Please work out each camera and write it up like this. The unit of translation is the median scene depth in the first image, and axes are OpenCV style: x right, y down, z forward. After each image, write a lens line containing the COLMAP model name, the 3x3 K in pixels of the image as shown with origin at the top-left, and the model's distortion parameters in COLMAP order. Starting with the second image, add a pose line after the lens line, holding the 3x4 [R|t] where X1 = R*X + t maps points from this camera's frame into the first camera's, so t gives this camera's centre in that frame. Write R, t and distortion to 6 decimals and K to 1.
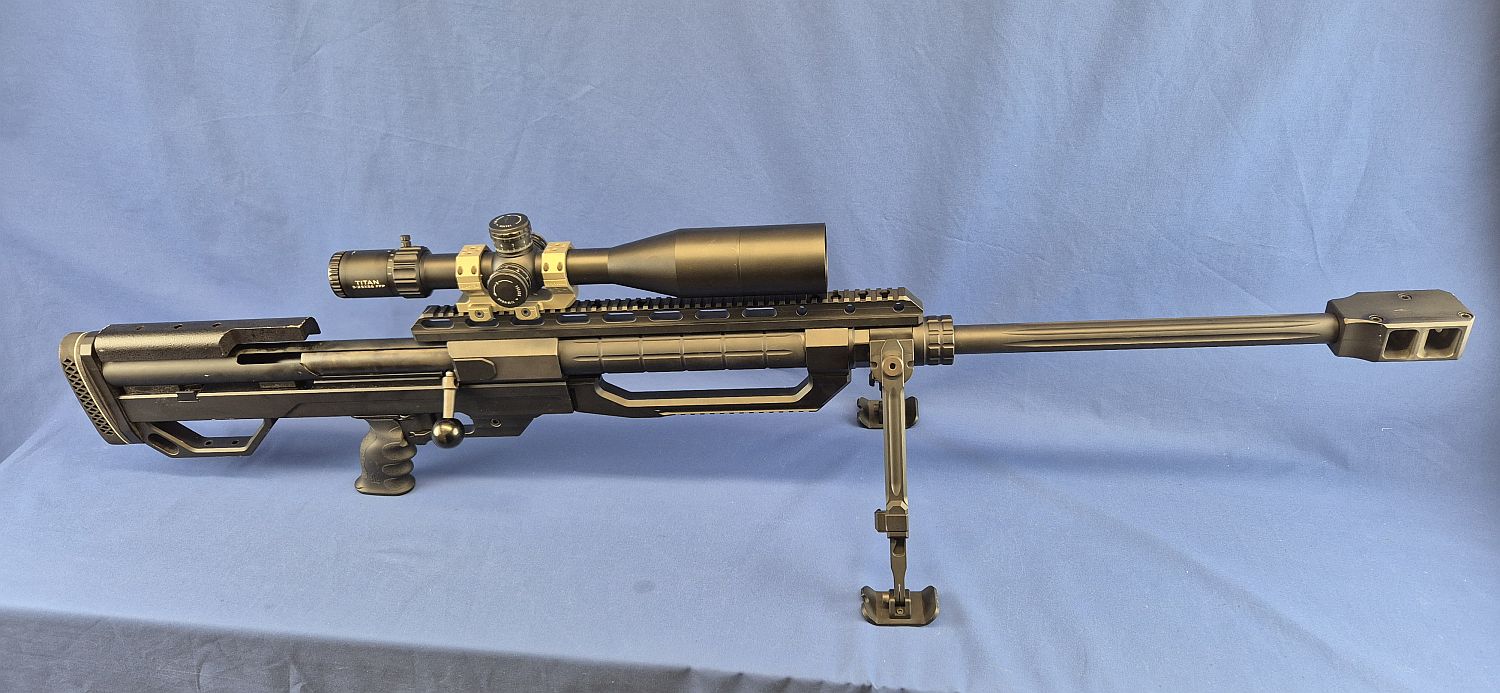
lens RADIAL K [[1033.8, 0, 762.9], [0, 1033.8, 344.6], [0, 0, 1]] dist [0.053438, -0.024724]
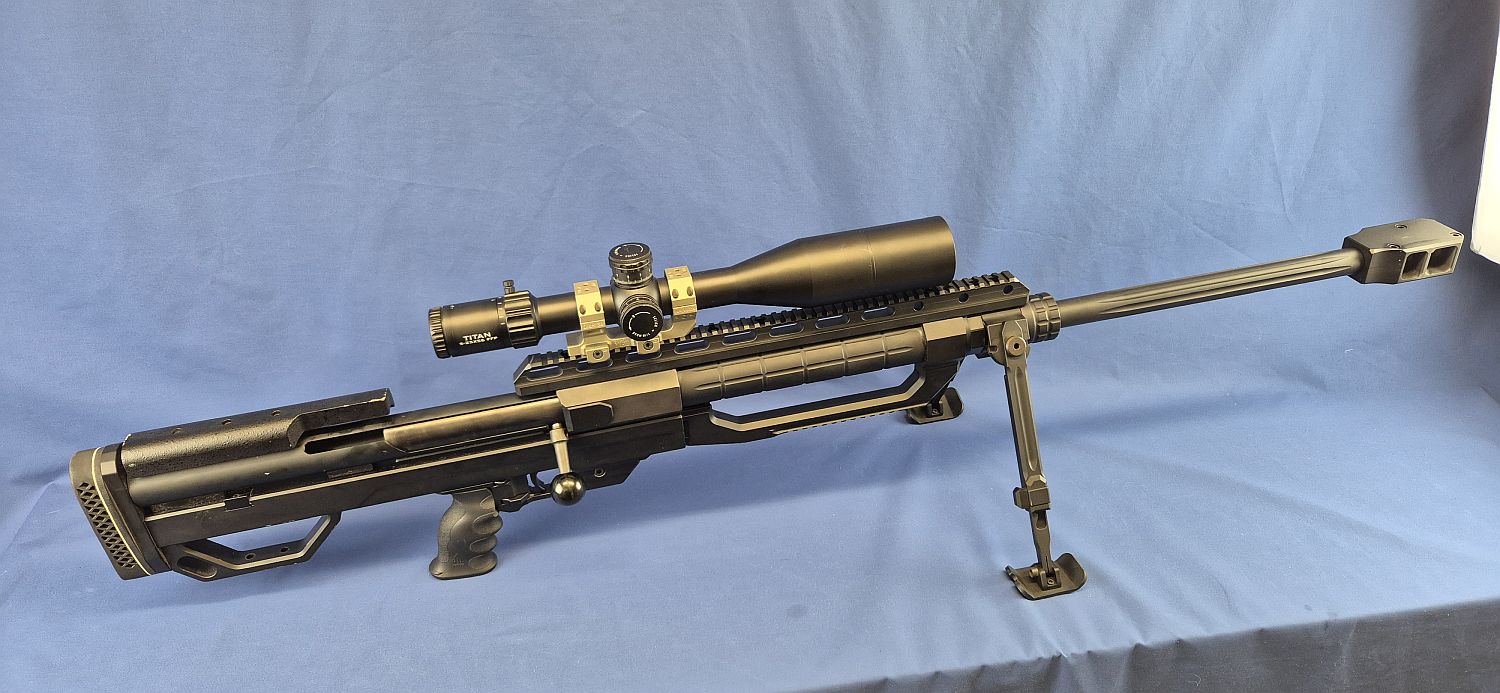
lens RADIAL K [[1033.8, 0, 745.8], [0, 1033.8, 346.6], [0, 0, 1]] dist [0.053438, -0.024724]
pose [[0.955443, -0.137279, 0.261312, -0.364063], [0.148573, 0.988613, -0.023868, 0.005208], [-0.255060, 0.061629, 0.964959, 0.061054]]
